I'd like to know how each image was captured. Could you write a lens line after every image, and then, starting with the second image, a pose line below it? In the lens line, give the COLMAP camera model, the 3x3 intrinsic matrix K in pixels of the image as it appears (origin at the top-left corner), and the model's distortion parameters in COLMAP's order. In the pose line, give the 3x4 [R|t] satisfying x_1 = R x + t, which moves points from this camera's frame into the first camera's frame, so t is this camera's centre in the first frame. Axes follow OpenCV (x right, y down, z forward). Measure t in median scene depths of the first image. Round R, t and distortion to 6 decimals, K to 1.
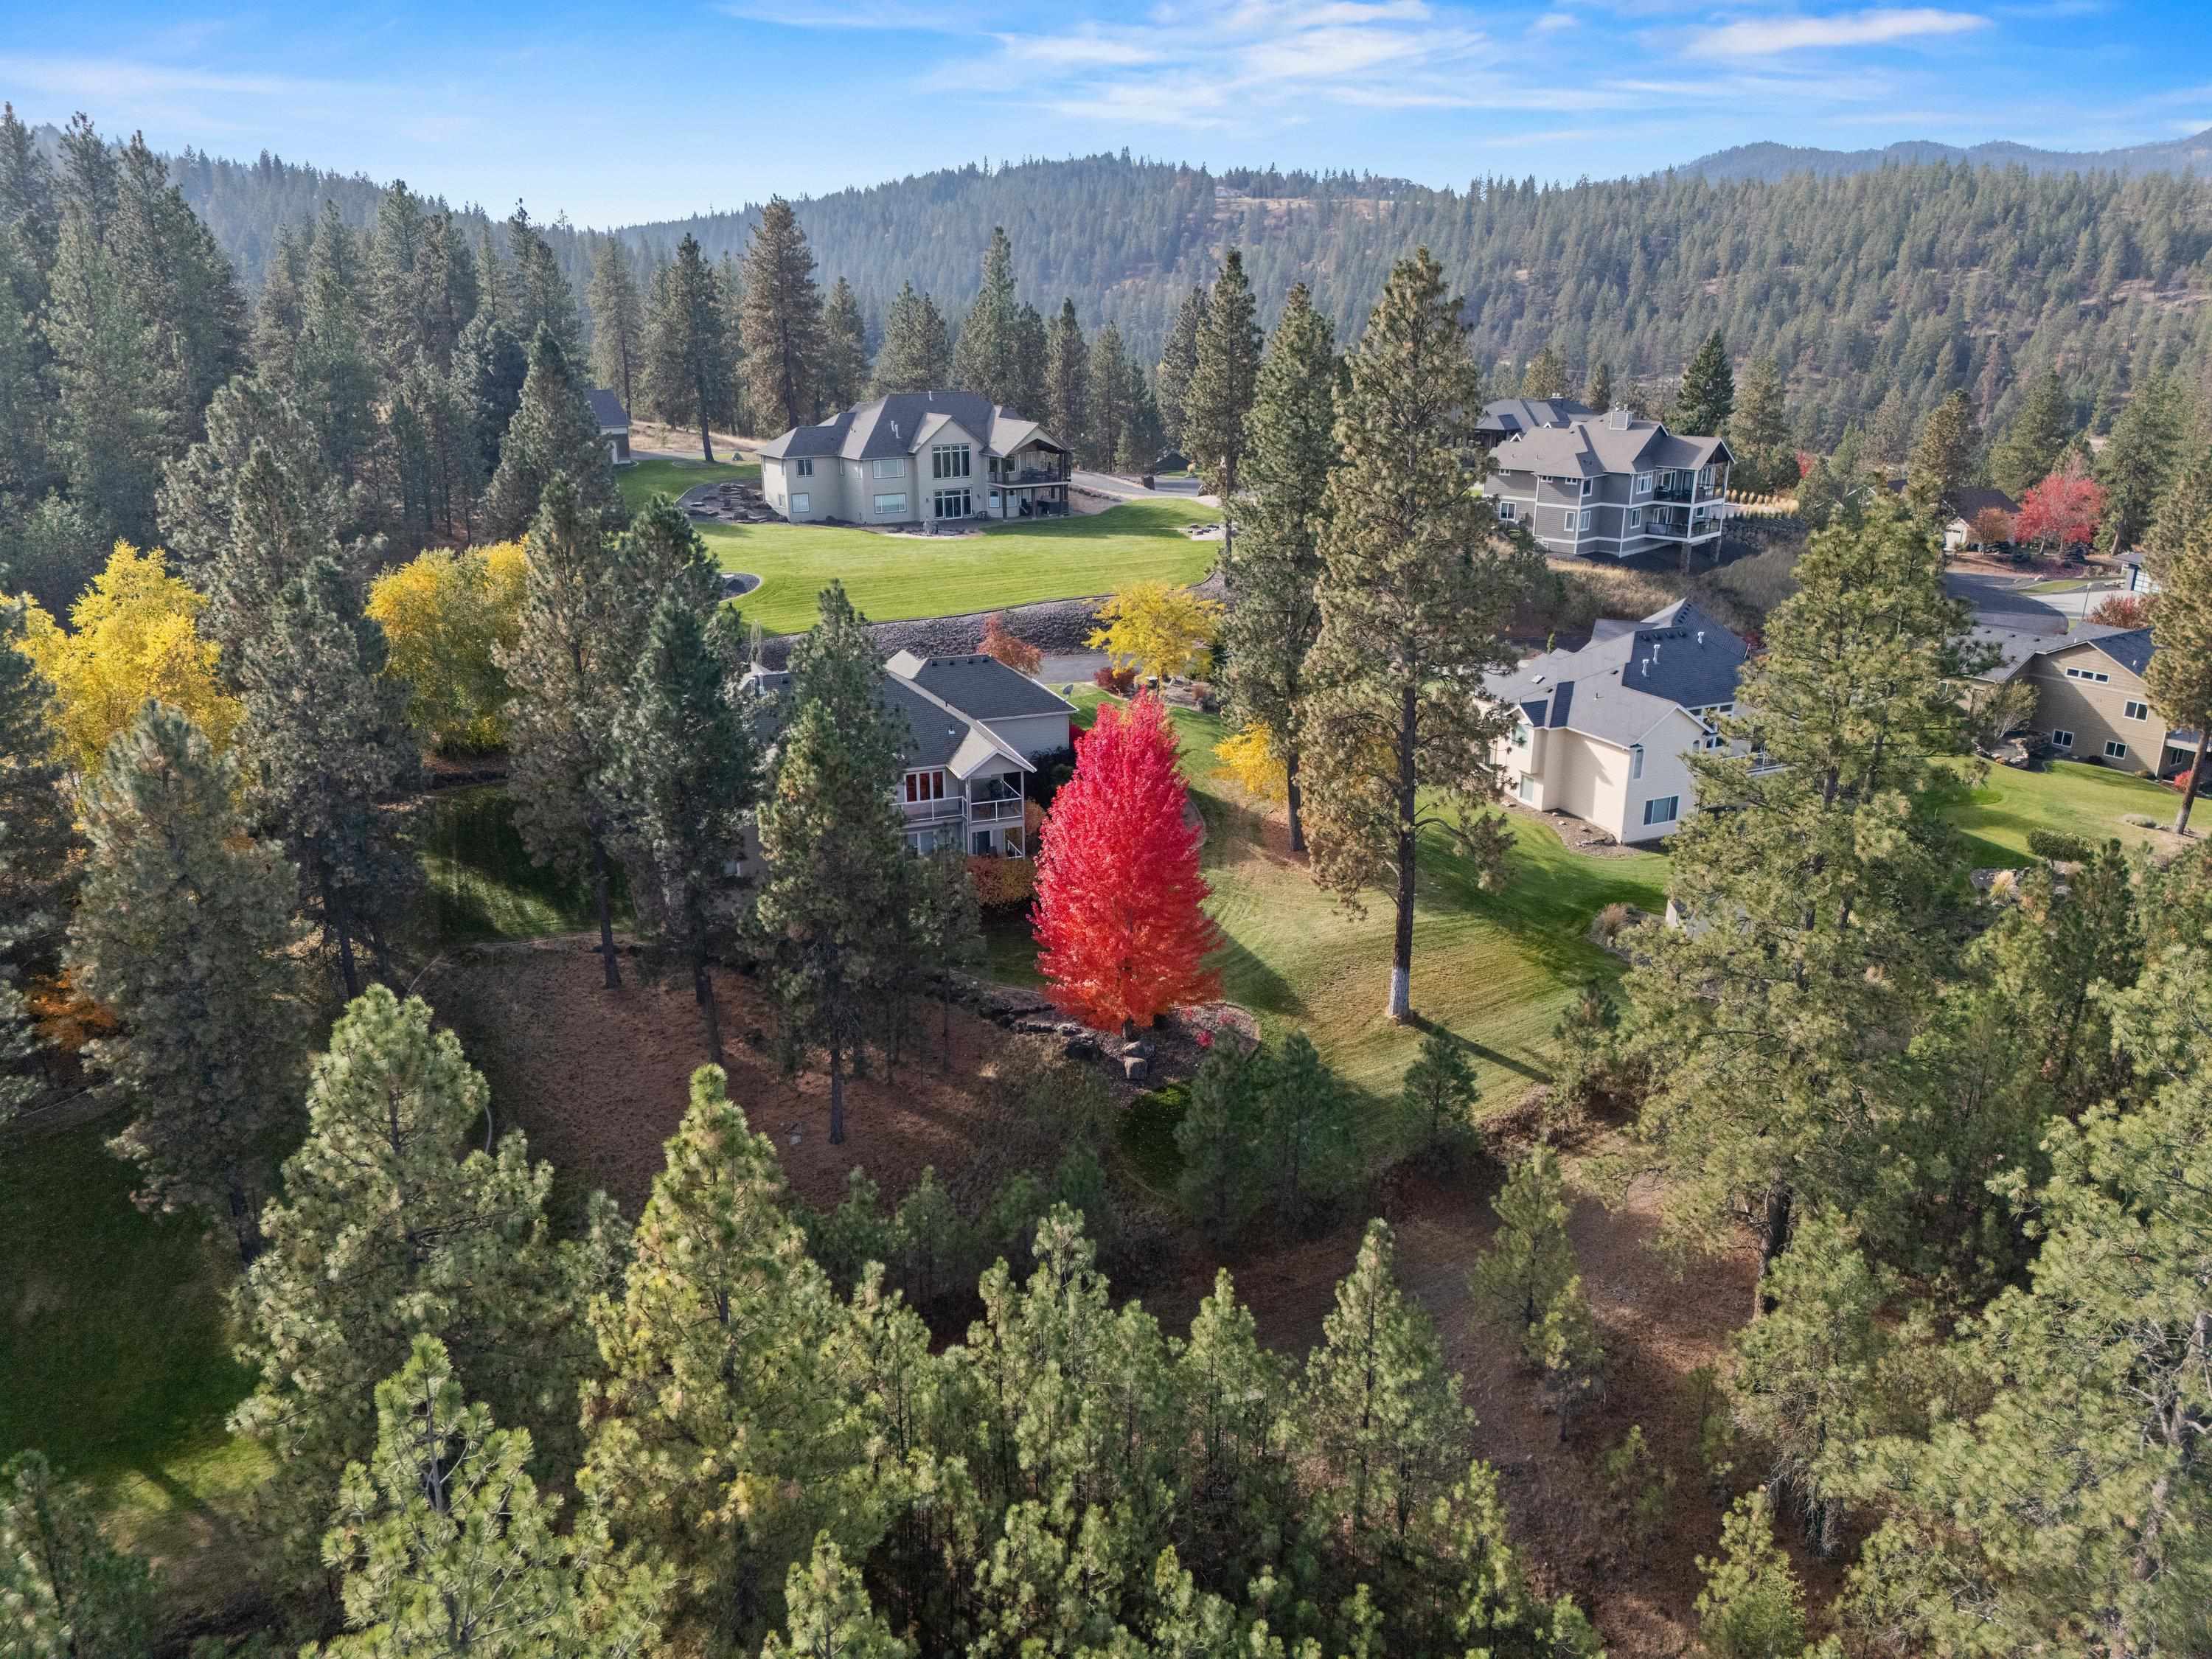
lens RADIAL K [[1606.2, 0, 1106.0], [0, 1606.2, 829.5], [0, 0, 1]] dist [0.089522, -0.109345]
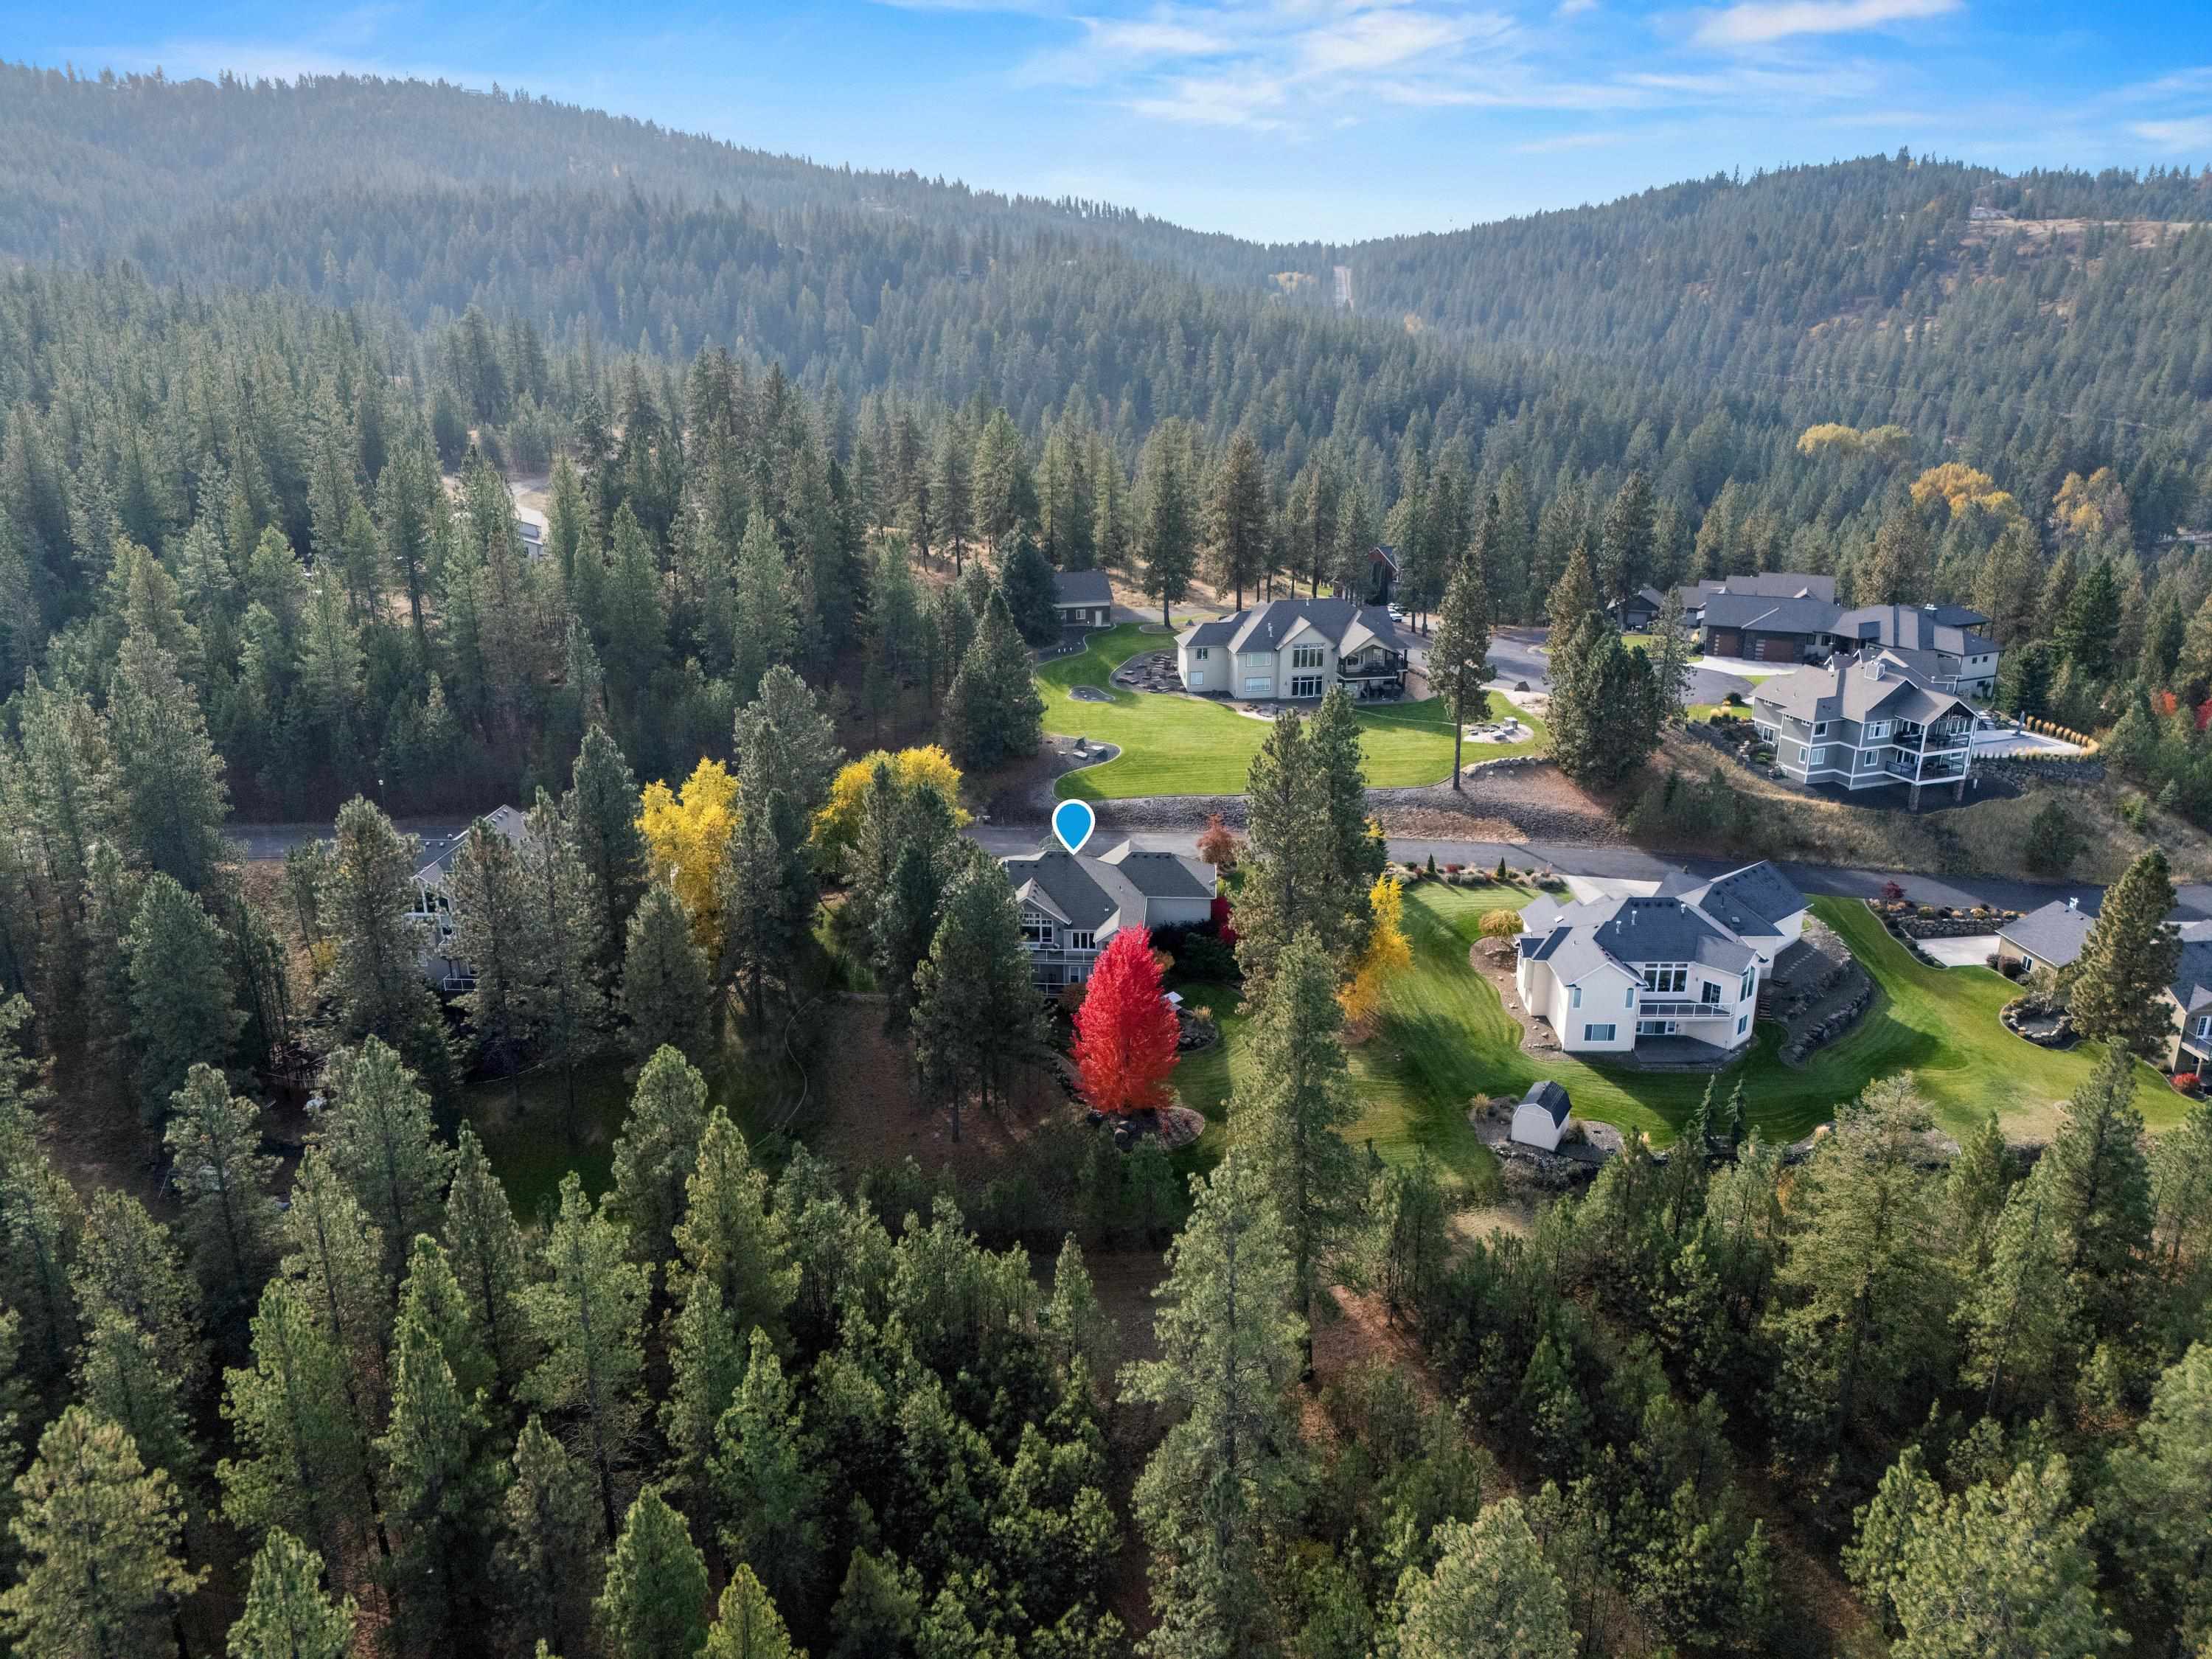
lens RADIAL K [[1606.2, 0, 1106.0], [0, 1606.2, 829.5], [0, 0, 1]] dist [0.089522, -0.109345]
pose [[0.907240, 0.132728, -0.399122, 0.303866], [-0.130389, 0.990909, 0.033141, -0.109117], [0.399892, 0.021974, 0.916299, -0.281833]]
